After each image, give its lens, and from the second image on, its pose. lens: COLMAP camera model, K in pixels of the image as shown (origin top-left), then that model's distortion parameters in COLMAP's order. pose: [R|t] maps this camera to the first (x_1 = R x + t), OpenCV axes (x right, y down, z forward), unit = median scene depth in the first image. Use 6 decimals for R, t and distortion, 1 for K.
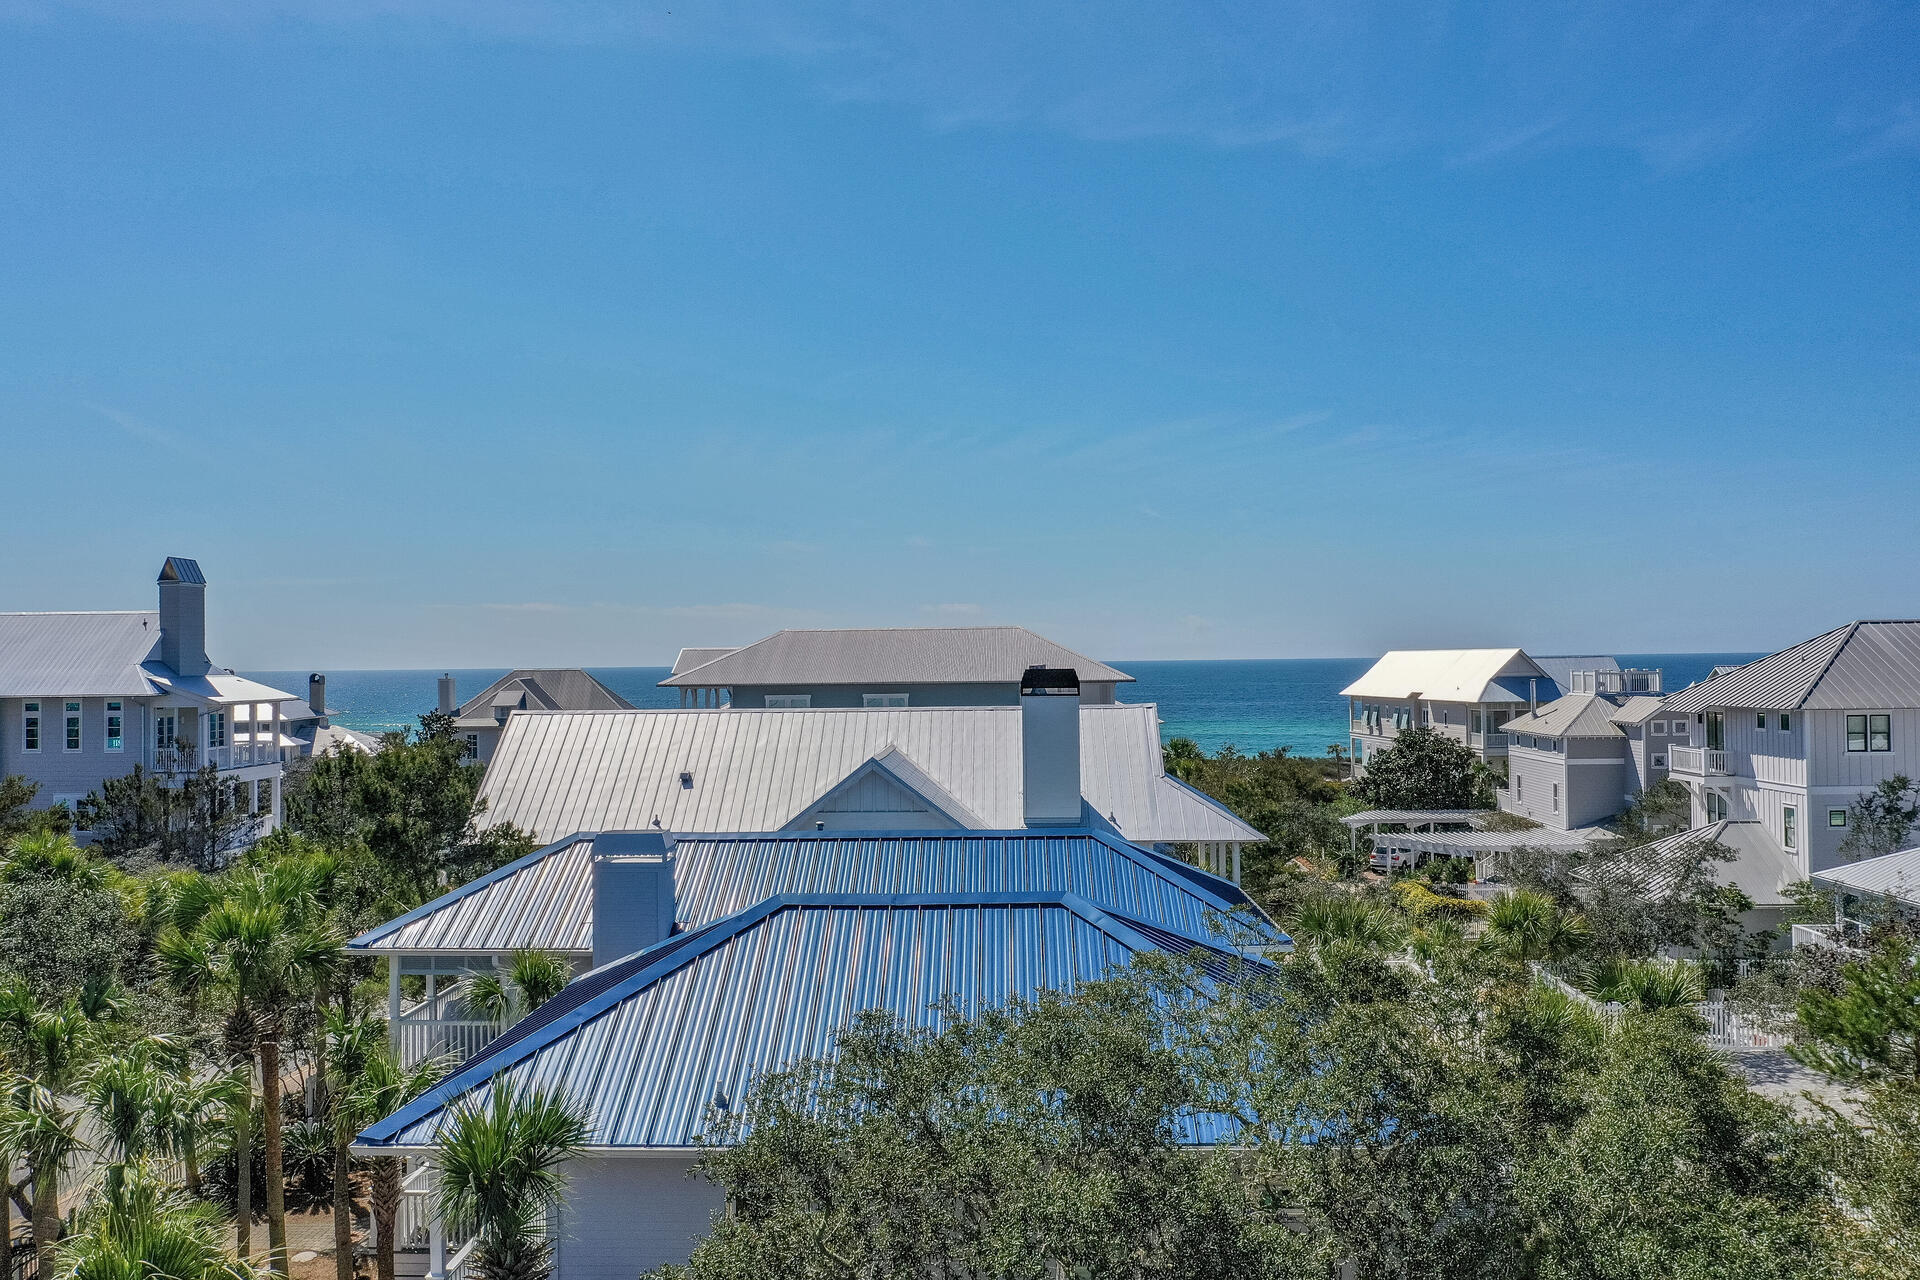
lens RADIAL K [[1500.4, 0, 964.8], [0, 1500.4, 635.3], [0, 0, 1]] dist [-0.015470, -0.000442]
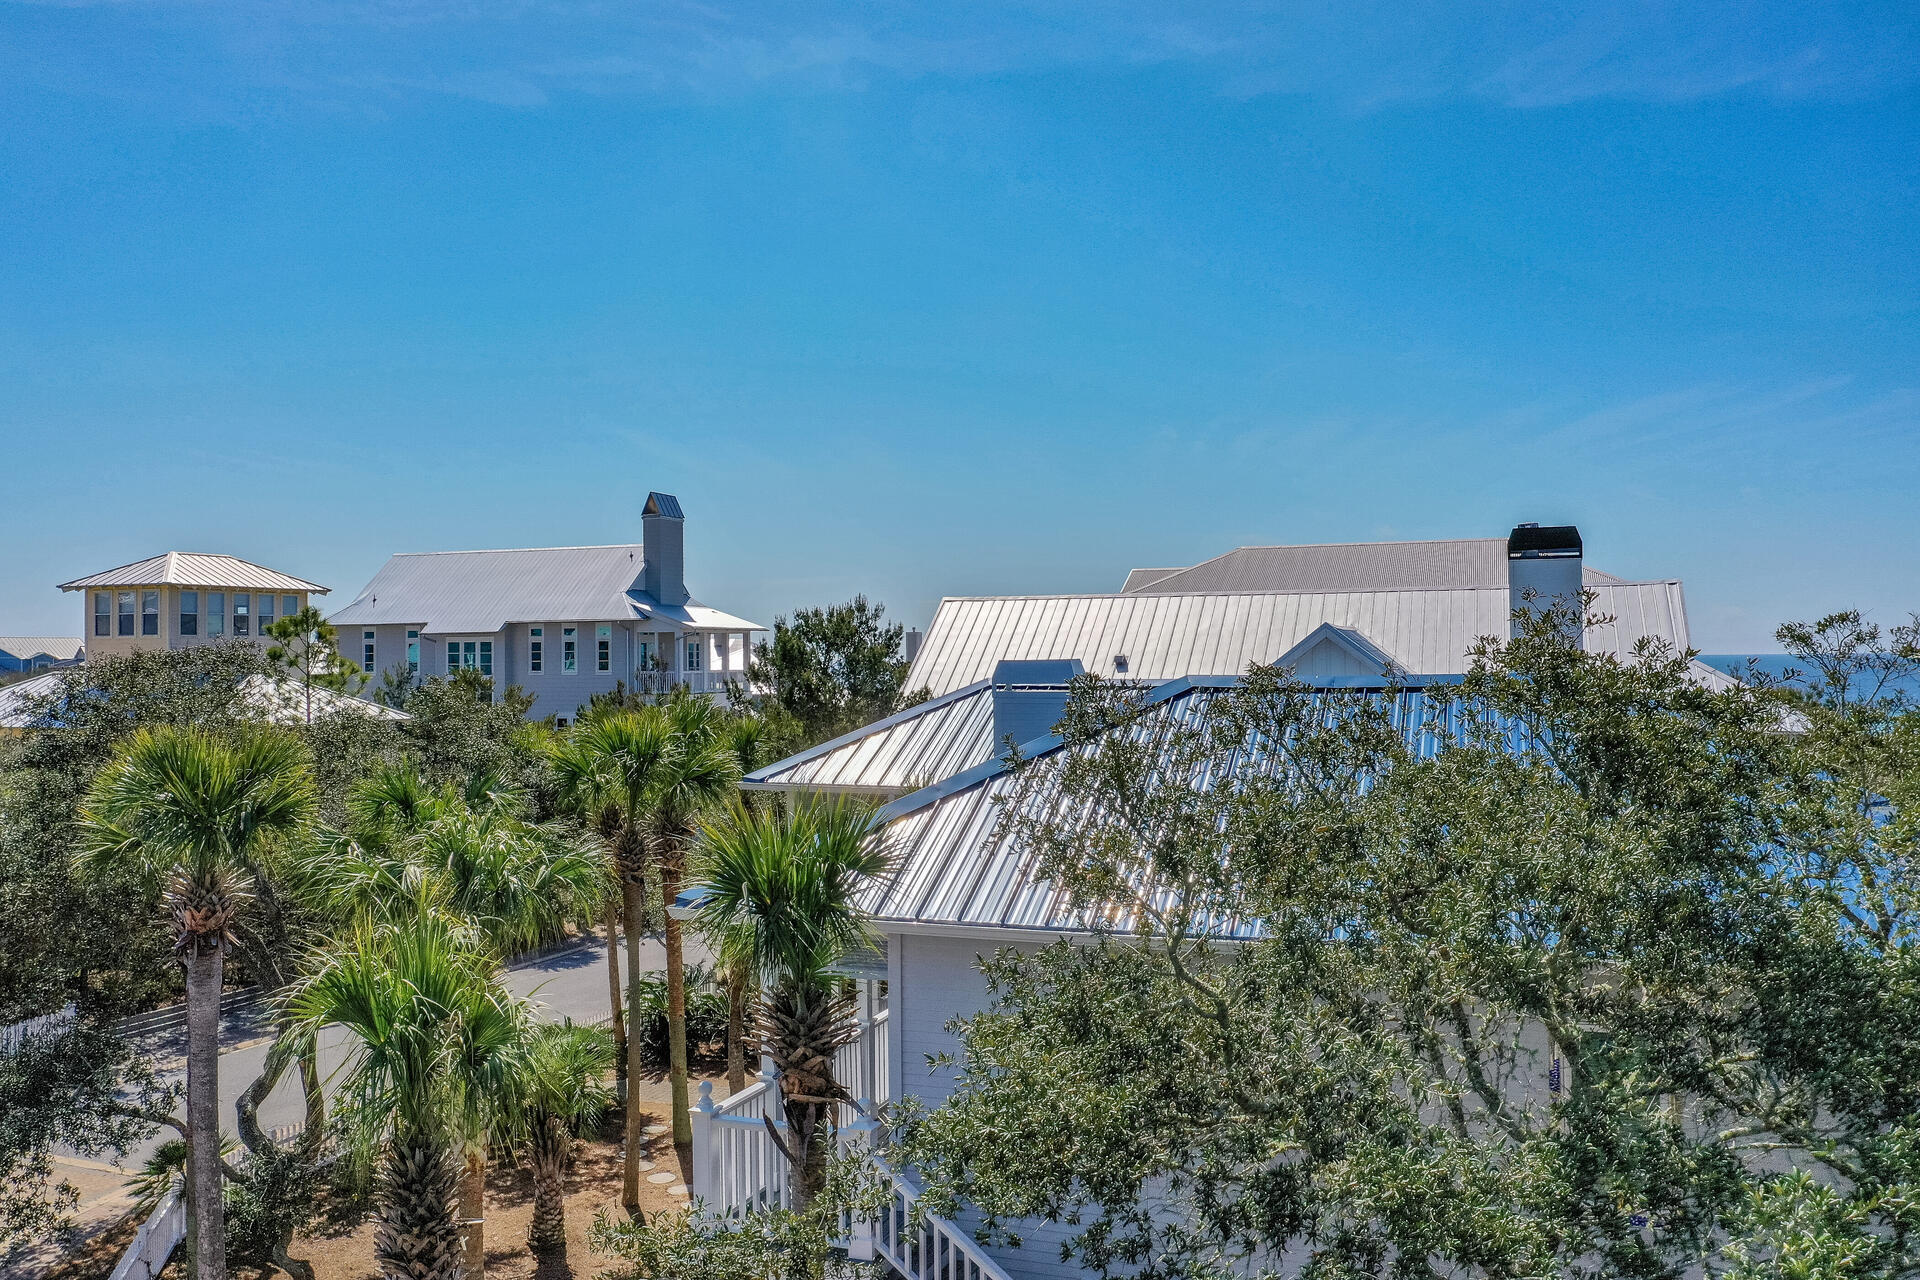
lens RADIAL K [[1500.4, 0, 964.8], [0, 1500.4, 635.3], [0, 0, 1]] dist [-0.015470, -0.000442]
pose [[0.951091, -0.003236, -0.308894, 0.006781], [0.003616, 0.999993, 0.000658, 0.078596], [0.308890, -0.001743, 0.951096, 0.099353]]
